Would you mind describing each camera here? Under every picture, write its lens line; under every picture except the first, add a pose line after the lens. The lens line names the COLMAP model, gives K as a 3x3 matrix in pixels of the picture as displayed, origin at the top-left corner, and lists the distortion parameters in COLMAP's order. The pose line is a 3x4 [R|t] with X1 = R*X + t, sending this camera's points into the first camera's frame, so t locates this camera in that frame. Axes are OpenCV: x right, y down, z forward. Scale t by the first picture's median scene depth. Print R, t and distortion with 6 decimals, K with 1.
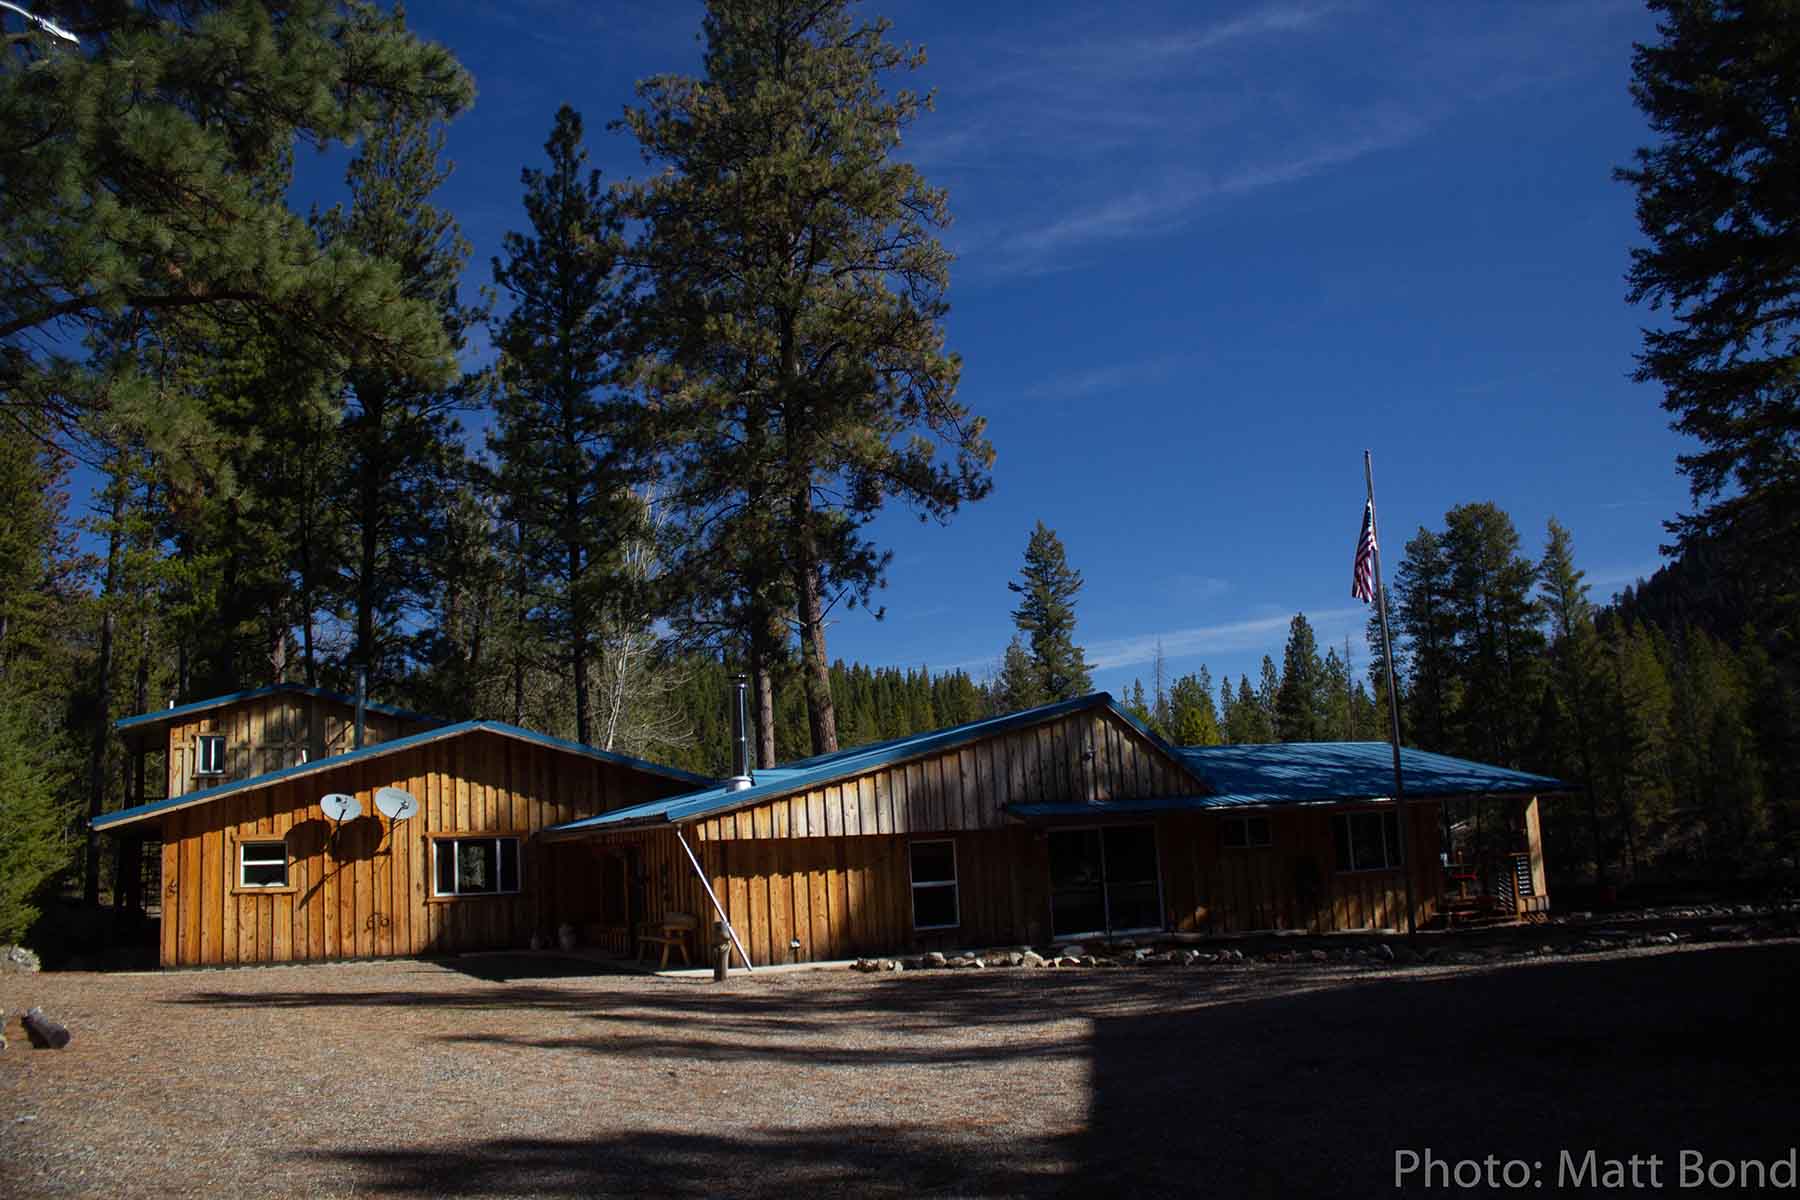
lens RADIAL K [[1466.4, 0, 899.0], [0, 1466.4, 588.0], [0, 0, 1]] dist [-0.127495, 0.054339]
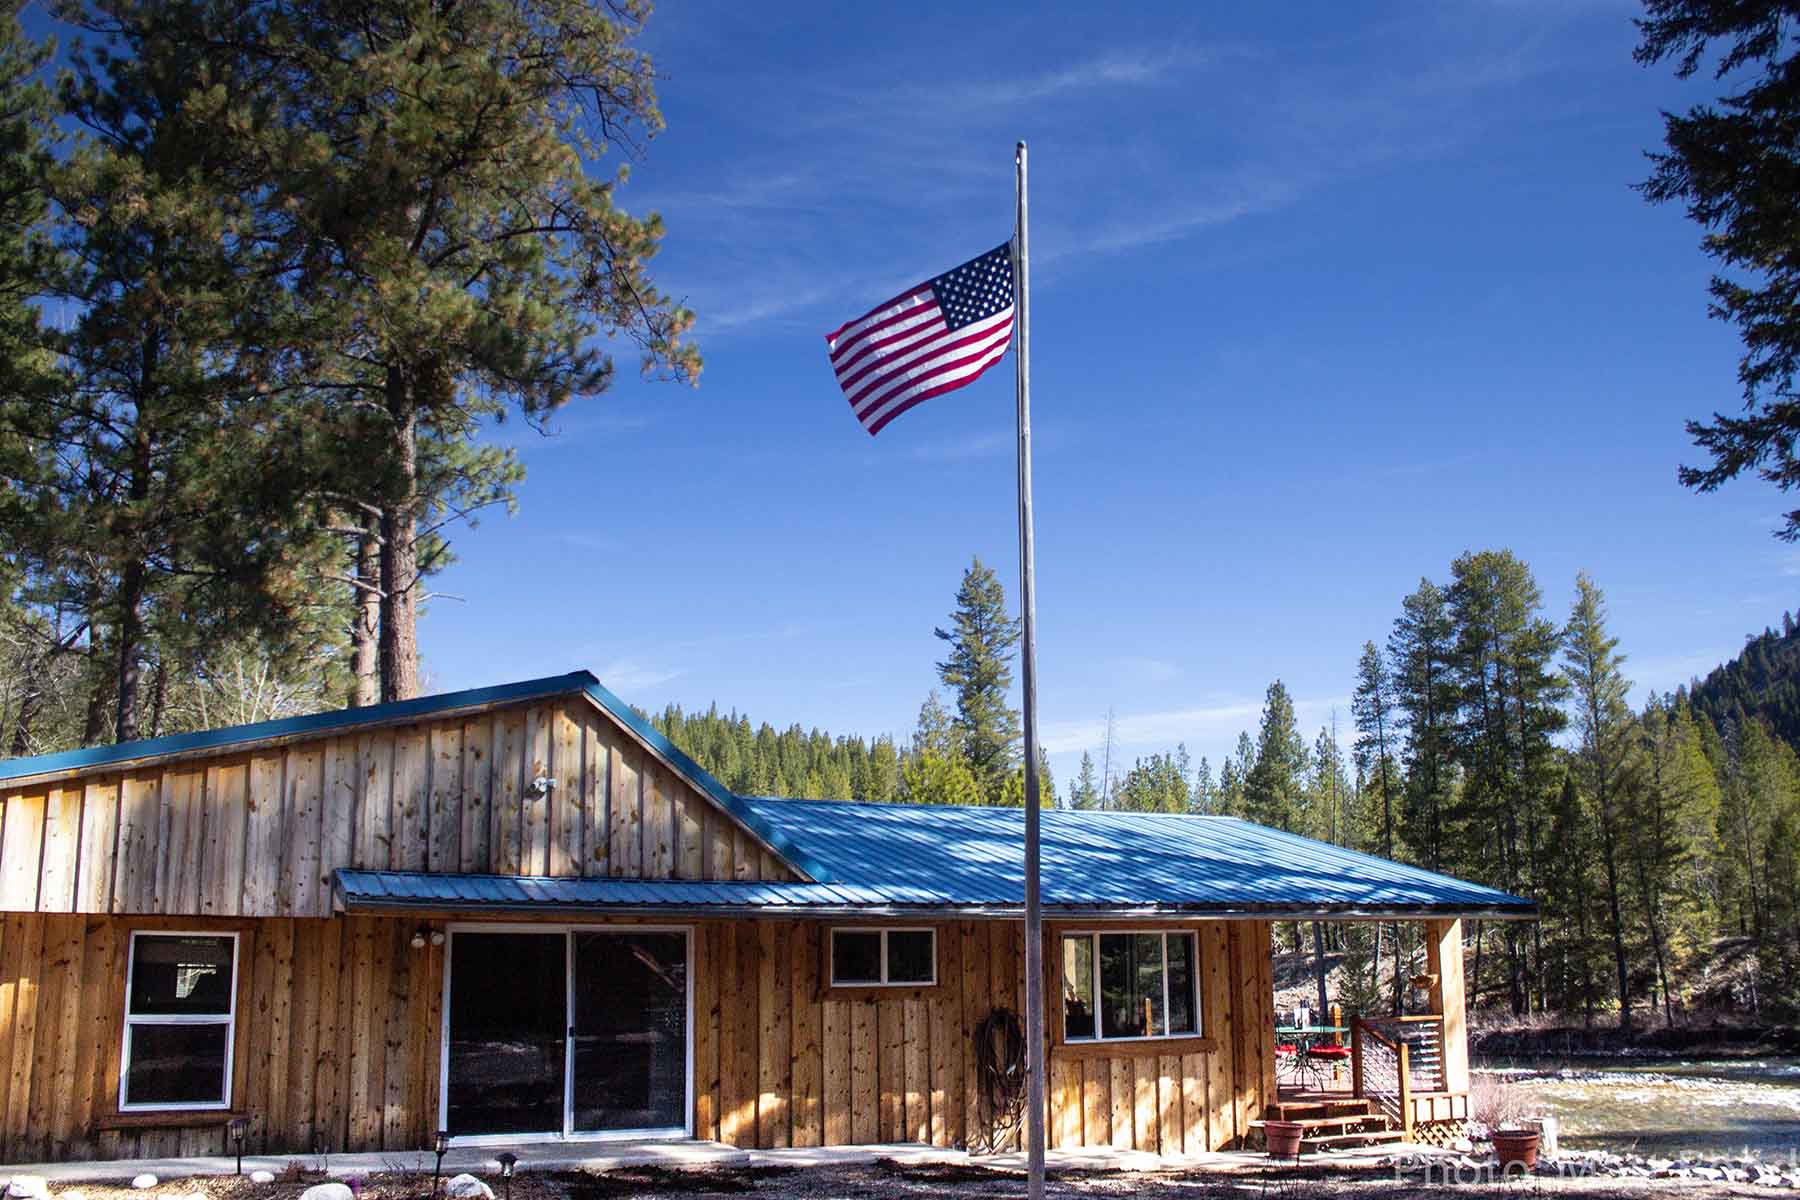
lens RADIAL K [[1615.5, 0, 900.2], [0, 1615.5, 586.7], [0, 0, 1]] dist [-0.127614, 0.051495]
pose [[0.998720, 0.049705, 0.009422, 0.060715], [-0.049287, 0.997972, -0.040278, 0.014612], [-0.011405, 0.039762, 0.999144, 0.105116]]
